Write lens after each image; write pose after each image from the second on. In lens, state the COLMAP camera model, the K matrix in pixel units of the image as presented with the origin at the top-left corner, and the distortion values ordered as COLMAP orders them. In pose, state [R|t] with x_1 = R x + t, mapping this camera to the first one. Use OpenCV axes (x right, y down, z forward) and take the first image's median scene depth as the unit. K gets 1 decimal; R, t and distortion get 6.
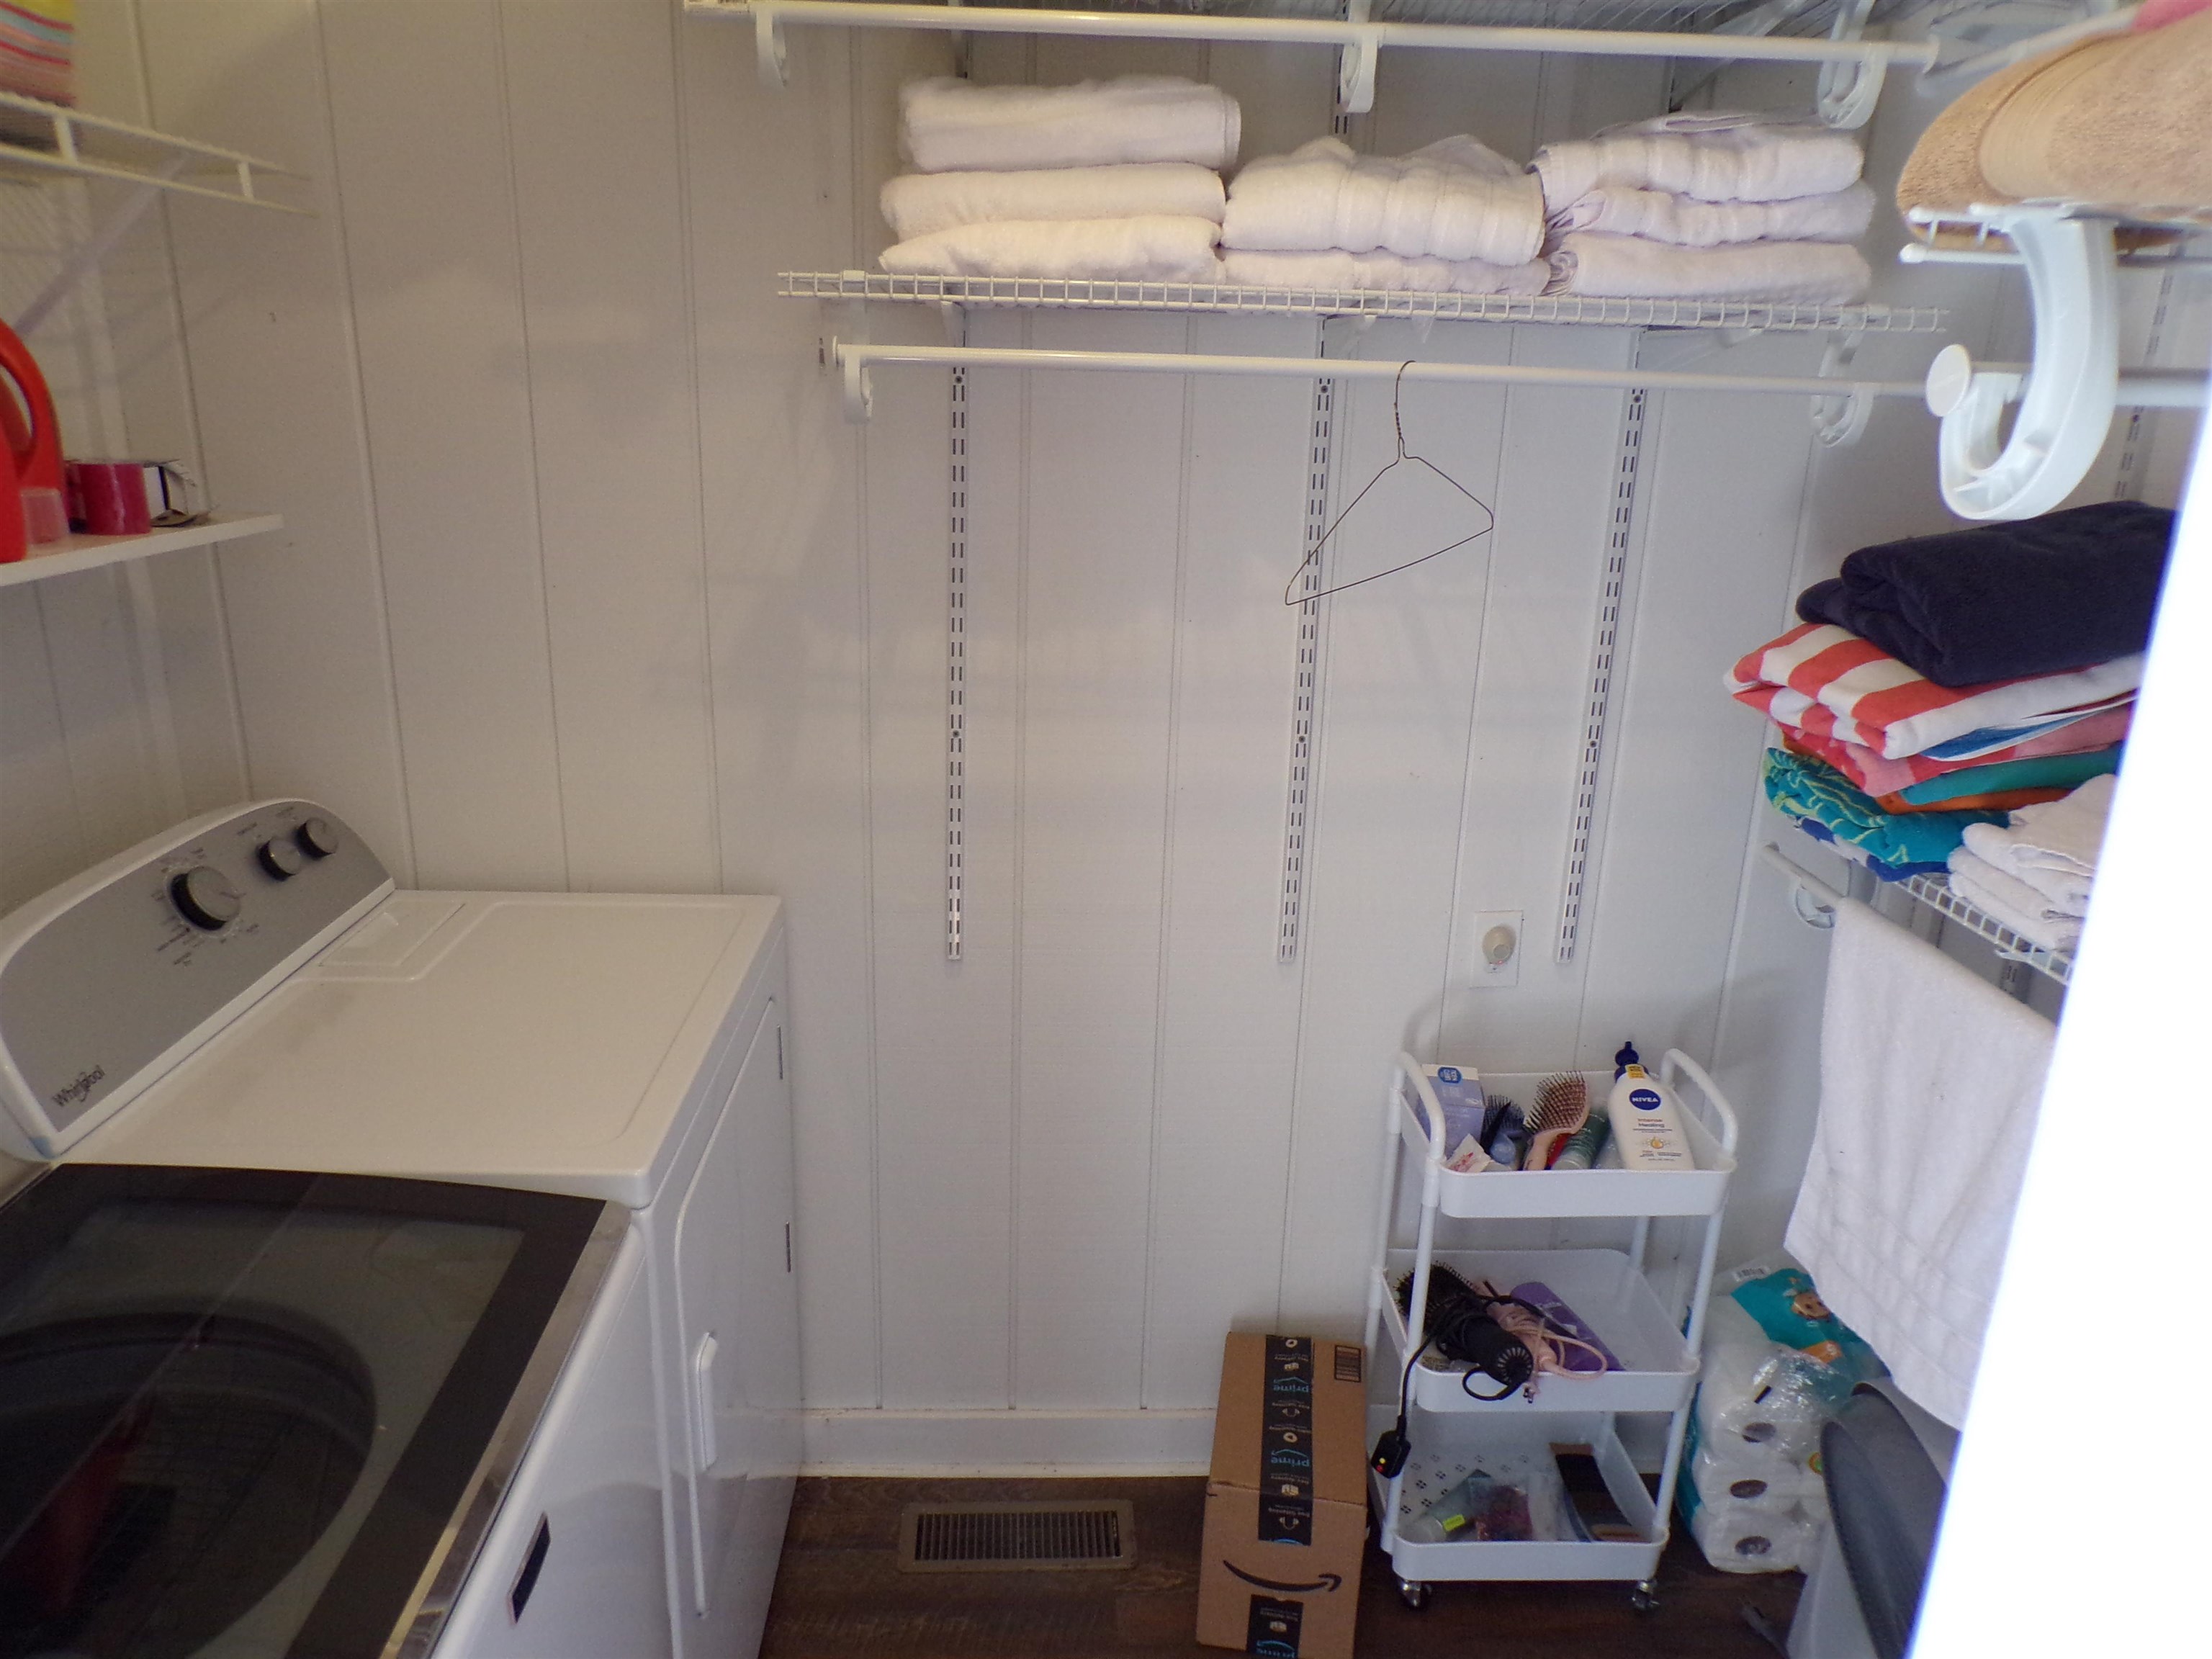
lens RADIAL K [[1520.2, 0, 1102.2], [0, 1520.2, 829.8], [0, 0, 1]] dist [-0.017891, 0.020711]
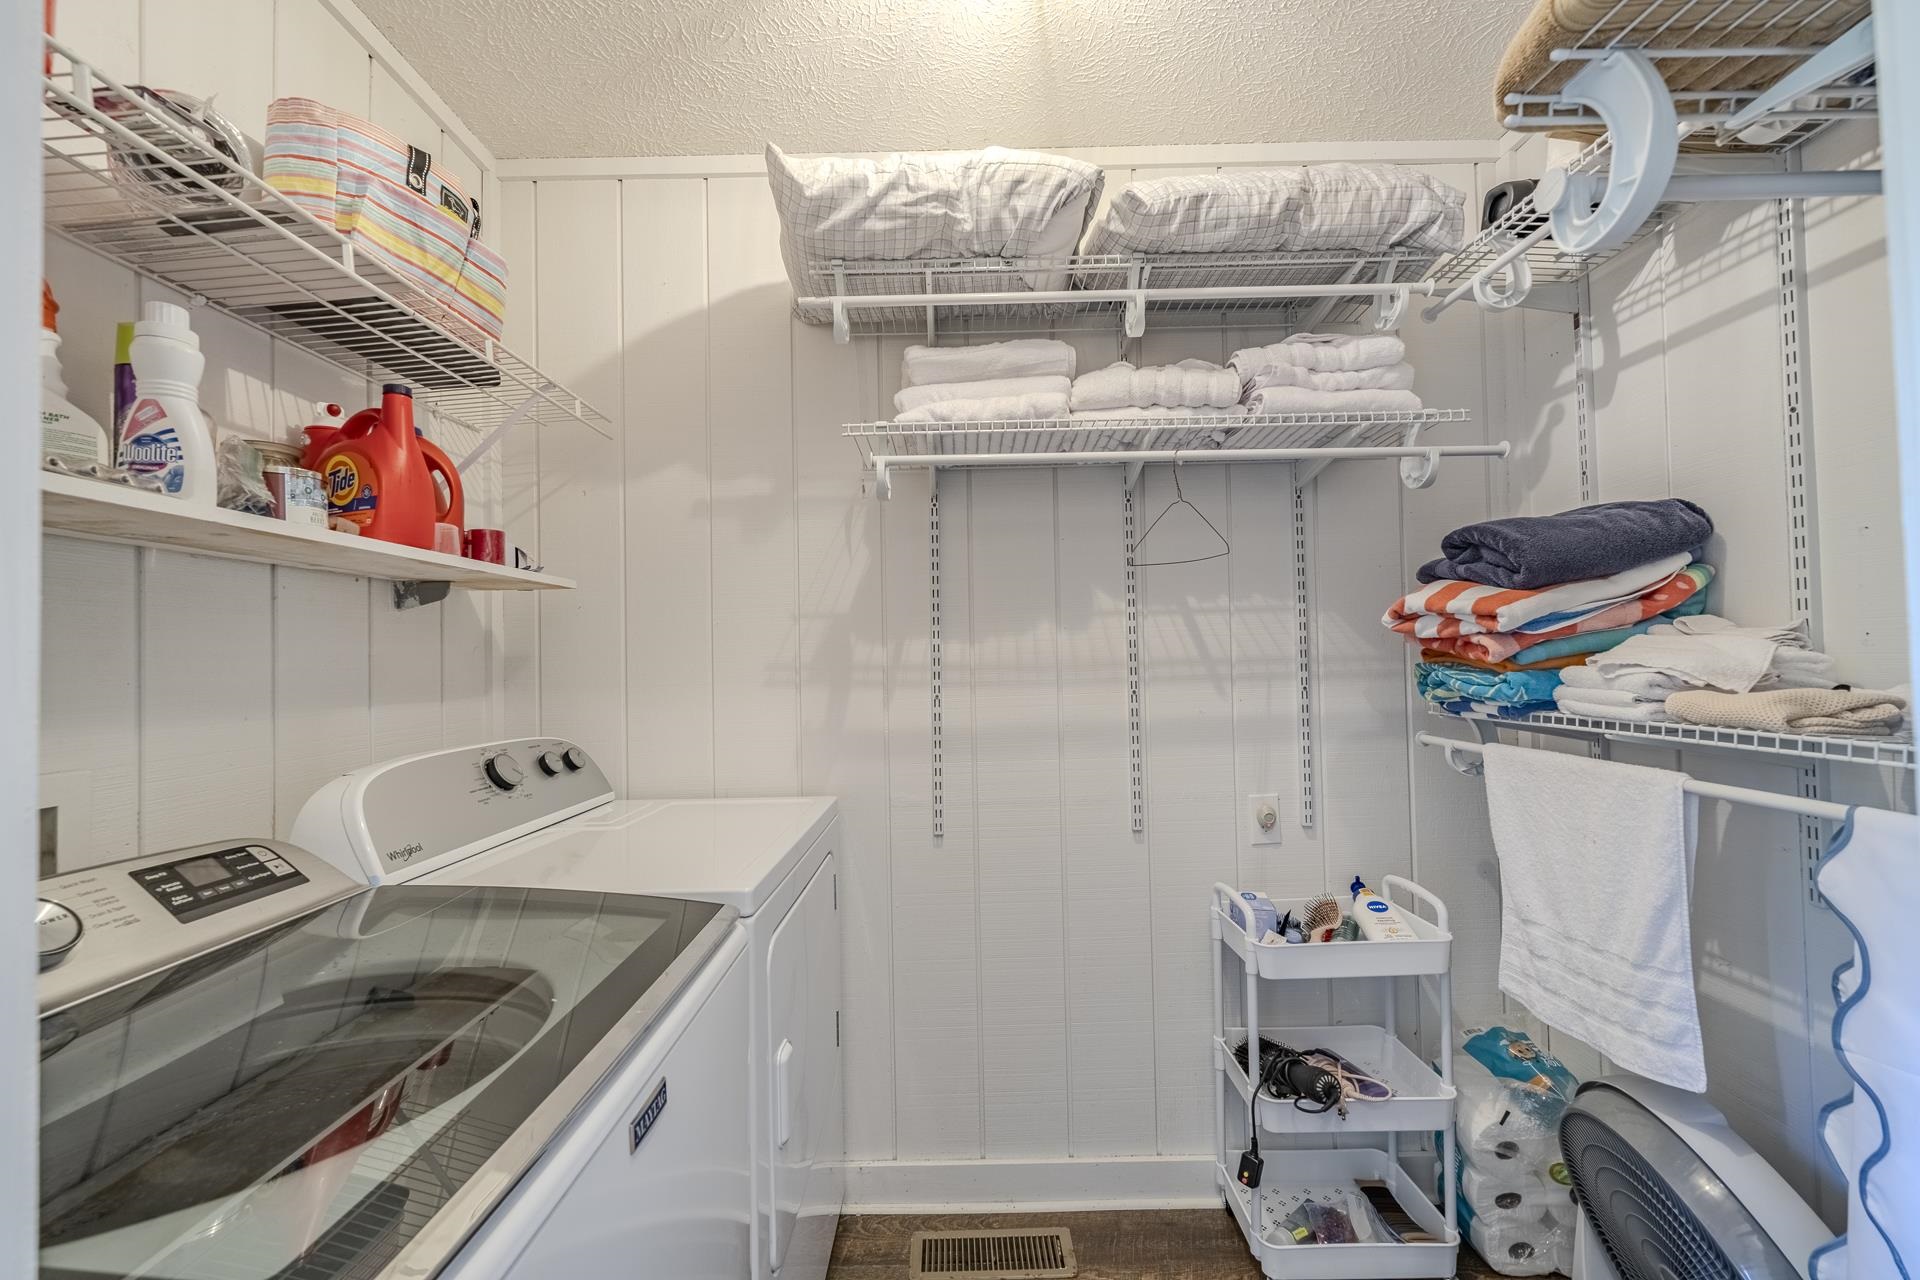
lens RADIAL K [[777.8, 0, 955.9], [0, 777.8, 641.0], [0, 0, 1]] dist [-0.001643, 0.001007]
pose [[0.997673, -0.051020, -0.045225, -0.029846], [0.033912, 0.946807, -0.320009, 0.164532], [0.059146, 0.317730, 0.946335, 0.124167]]
